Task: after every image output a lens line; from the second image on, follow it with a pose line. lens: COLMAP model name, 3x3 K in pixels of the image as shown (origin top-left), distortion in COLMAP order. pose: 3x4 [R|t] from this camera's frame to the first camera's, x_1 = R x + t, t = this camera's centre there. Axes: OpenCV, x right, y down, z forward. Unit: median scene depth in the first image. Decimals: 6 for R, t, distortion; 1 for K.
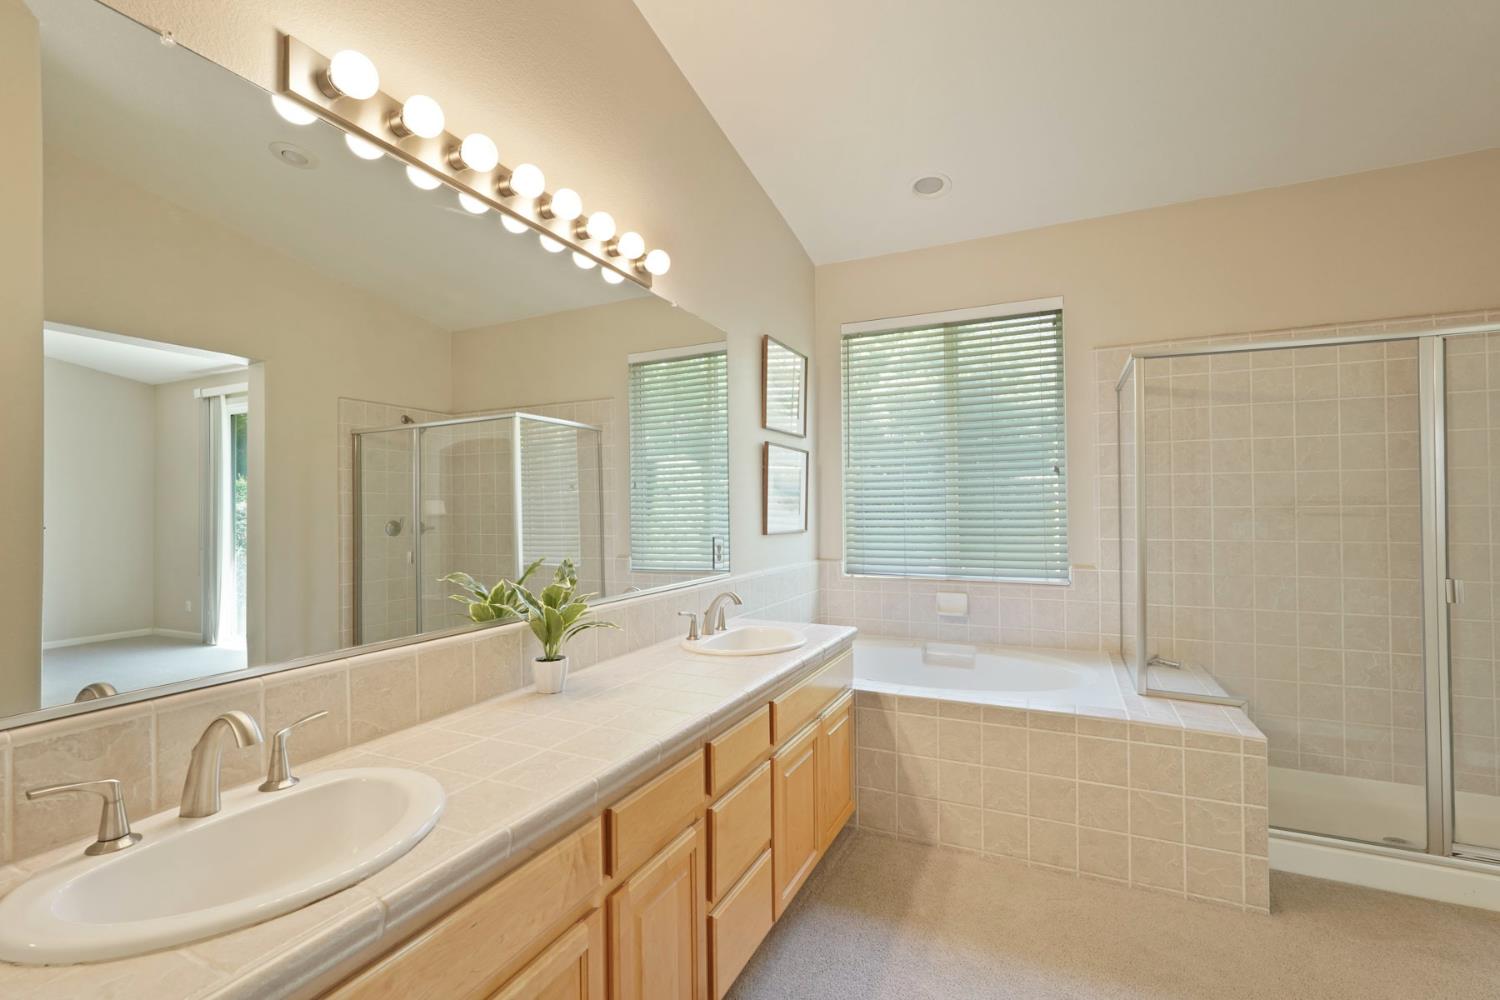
lens RADIAL K [[665.3, 0, 748.4], [0, 665.3, 508.4], [0, 0, 1]] dist [-0.013849, 0.008241]
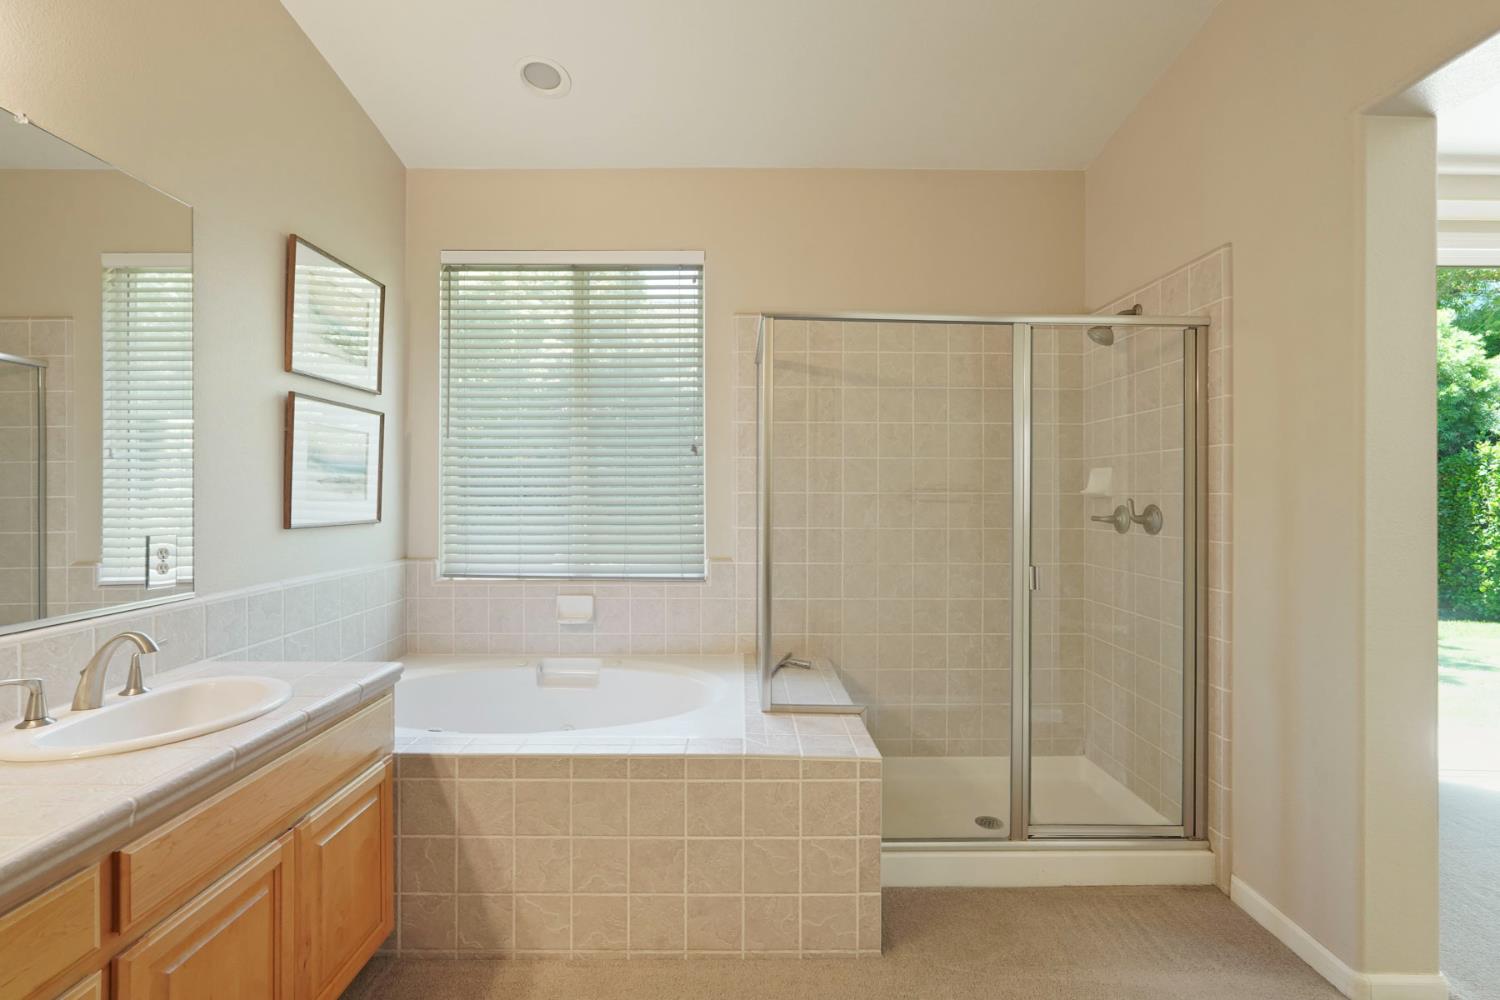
lens RADIAL K [[665.3, 0, 748.4], [0, 665.3, 508.4], [0, 0, 1]] dist [-0.013849, 0.008241]
pose [[0.902149, -0.002086, 0.431420, 0.197762], [-0.008517, 0.999707, 0.022643, -0.000551], [-0.431341, -0.024102, 0.901867, 0.234088]]
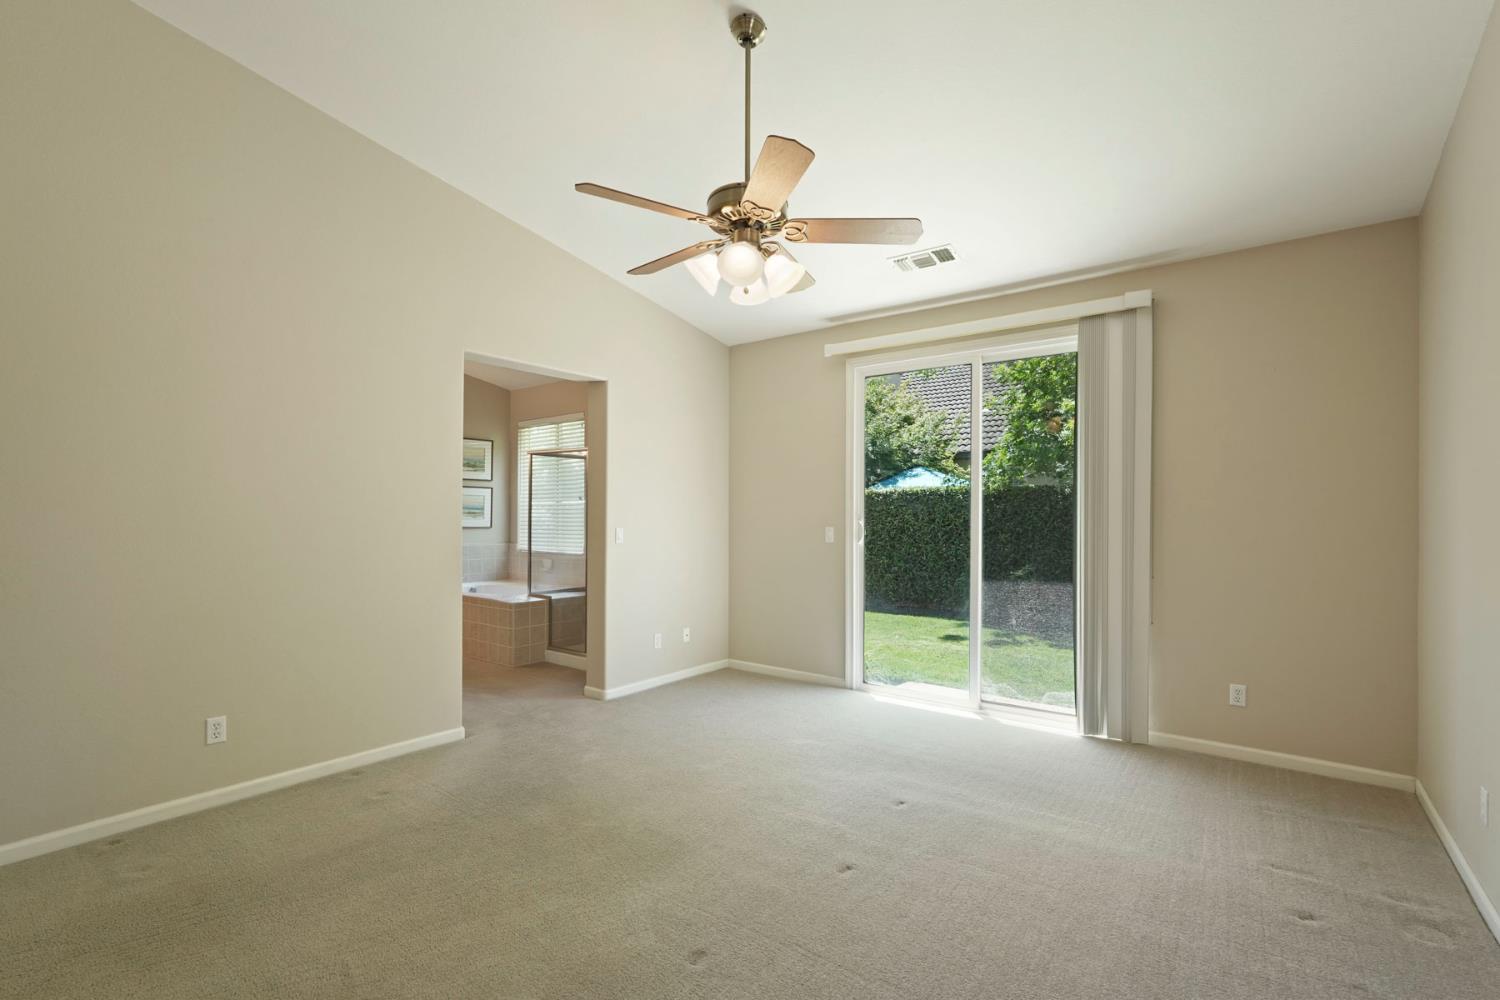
lens RADIAL K [[665.3, 0, 748.4], [0, 665.3, 508.4], [0, 0, 1]] dist [-0.013849, 0.008241]
pose [[0.978378, 0.008925, -0.206630, 1.821236], [-0.009548, 0.999952, -0.002020, -0.037893], [0.206603, 0.003949, 0.978417, -1.172410]]
